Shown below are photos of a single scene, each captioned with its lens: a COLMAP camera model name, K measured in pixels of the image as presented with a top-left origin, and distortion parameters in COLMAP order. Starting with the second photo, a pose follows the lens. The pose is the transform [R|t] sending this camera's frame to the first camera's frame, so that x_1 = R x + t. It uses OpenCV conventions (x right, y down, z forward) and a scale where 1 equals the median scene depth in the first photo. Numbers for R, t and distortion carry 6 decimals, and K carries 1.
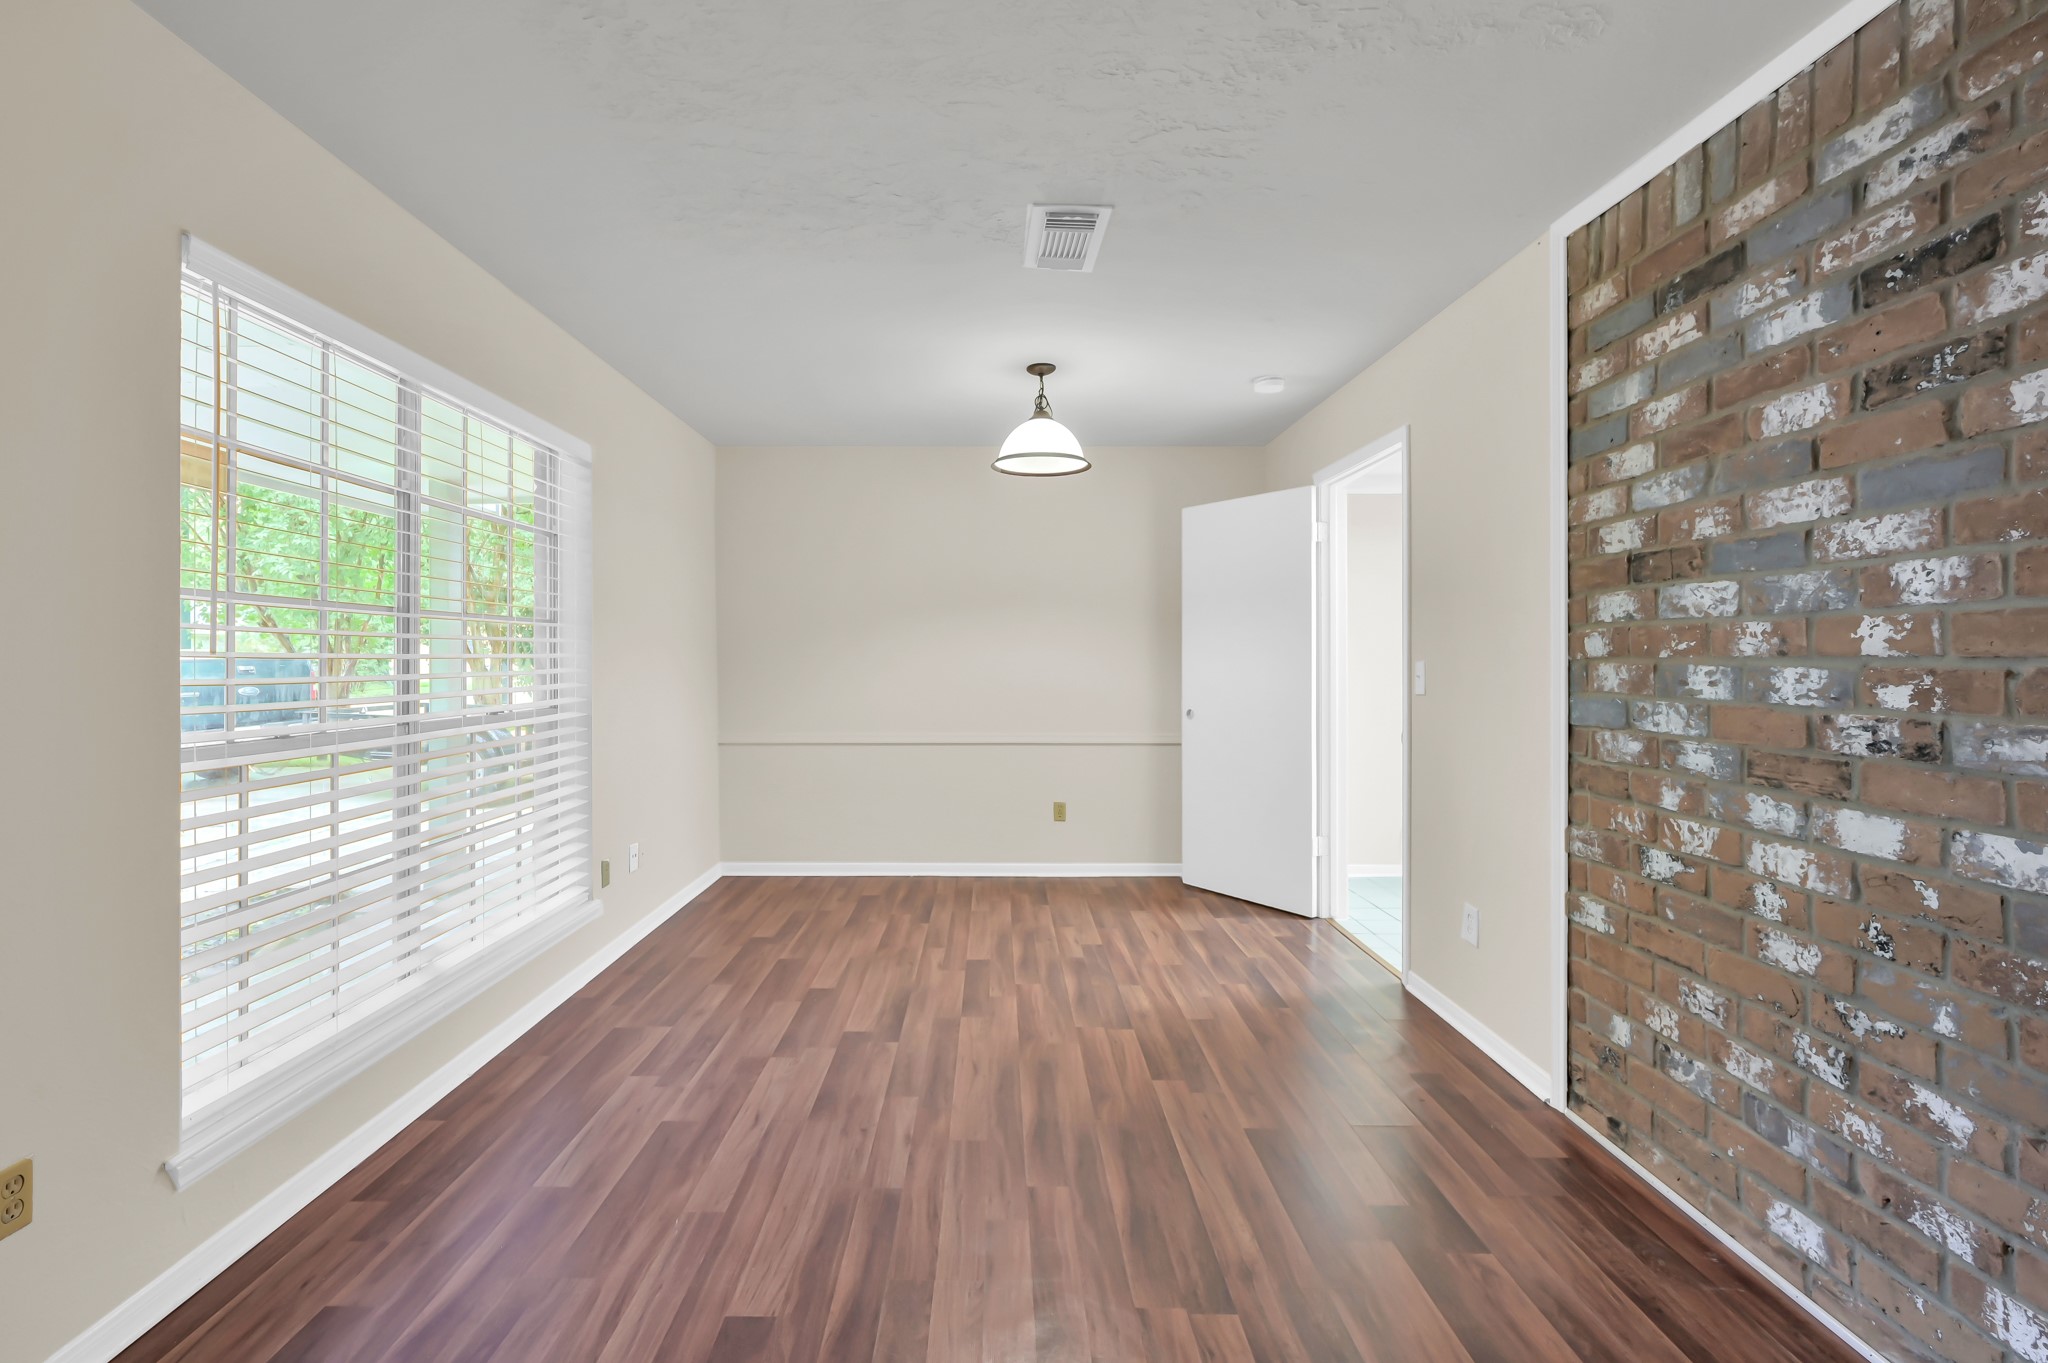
lens RADIAL K [[886.1, 0, 973.6], [0, 886.1, 670.5], [0, 0, 1]] dist [-0.000951, 0.000247]
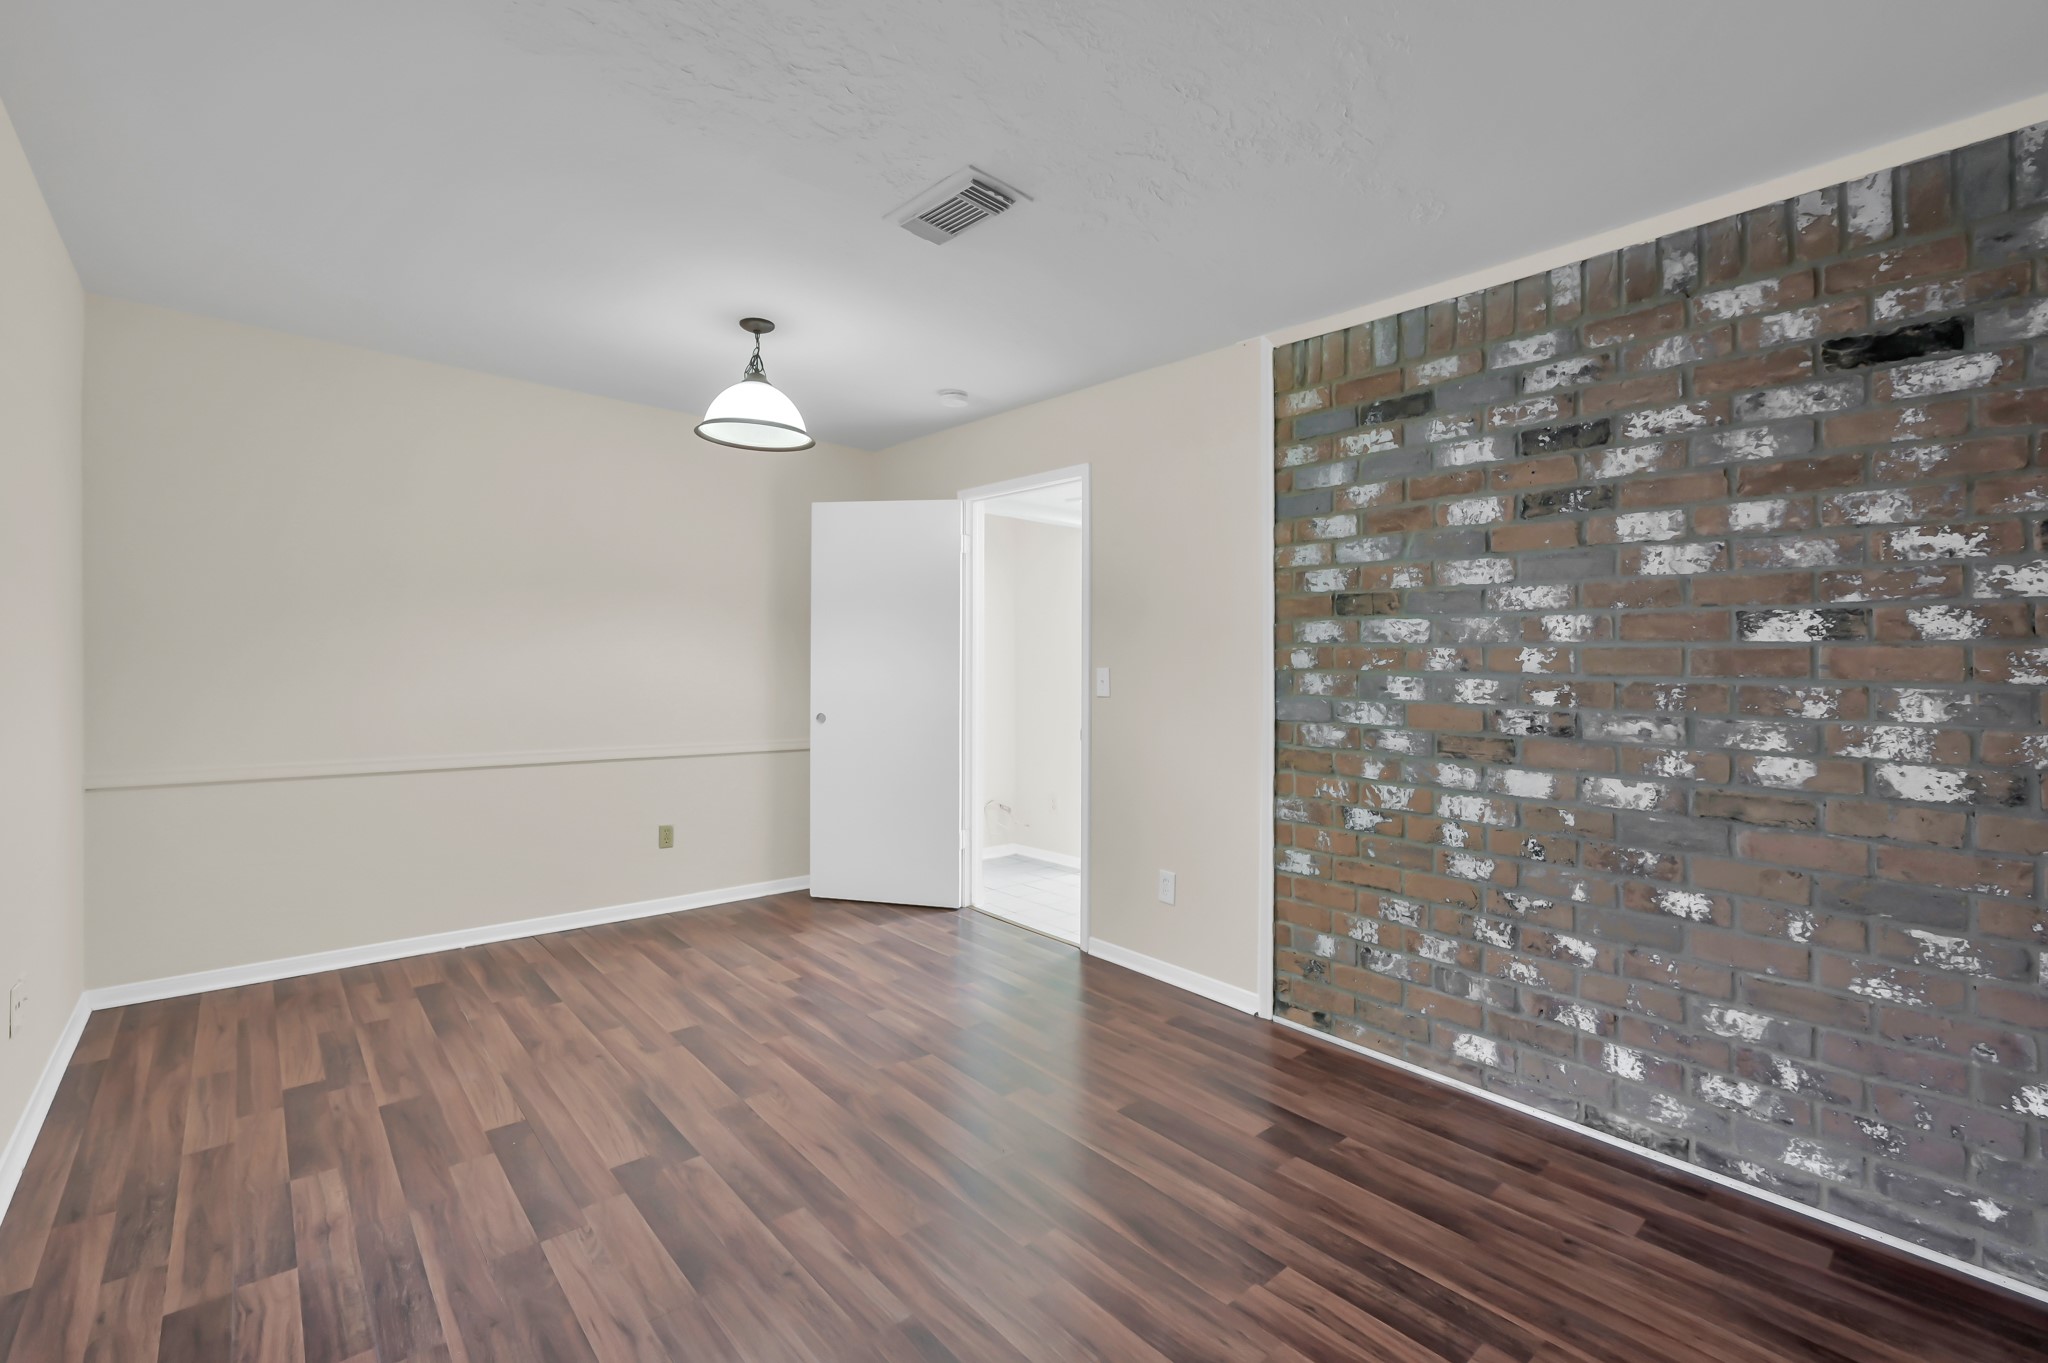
lens RADIAL K [[892.3, 0, 1023.0], [0, 892.3, 660.2], [0, 0, 1]] dist [-0.000398, -0.000046]
pose [[0.736562, 0.016233, 0.676176, -0.631621], [-0.009764, 0.999863, -0.013368, -0.007105], [-0.676300, 0.003245, 0.736619, 0.361211]]
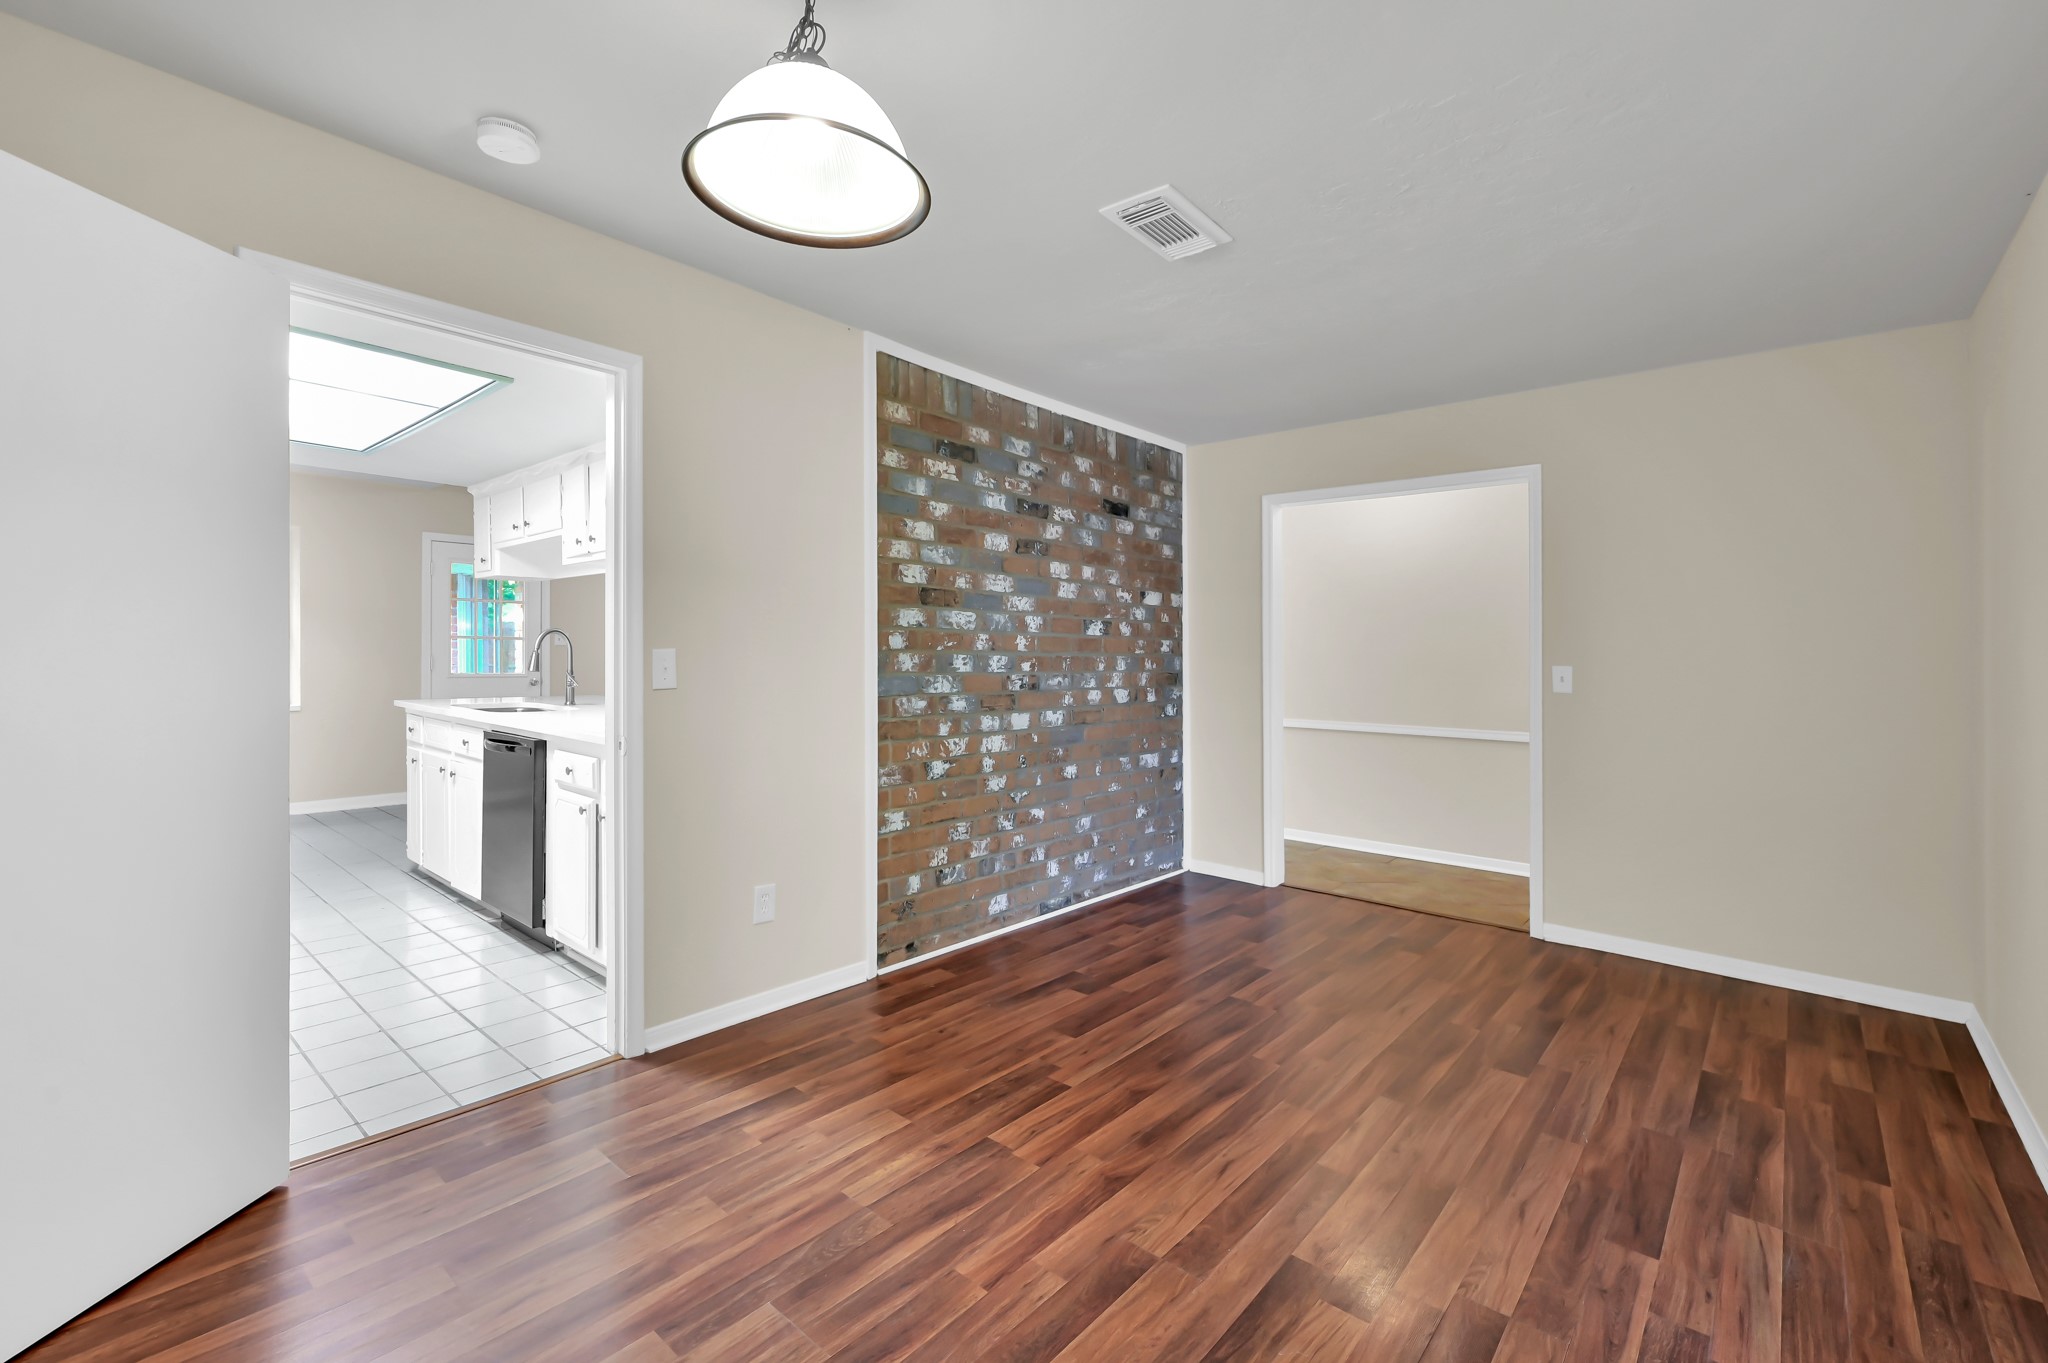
lens RADIAL K [[897.9, 0, 1041.3], [0, 897.9, 624.8], [0, 0, 1]] dist [0.001367, 0.000291]
pose [[-0.781300, 0.007701, 0.624108, -0.542526], [-0.006413, 0.999772, -0.020364, -0.033082], [-0.624122, -0.019912, -0.781073, 2.503068]]
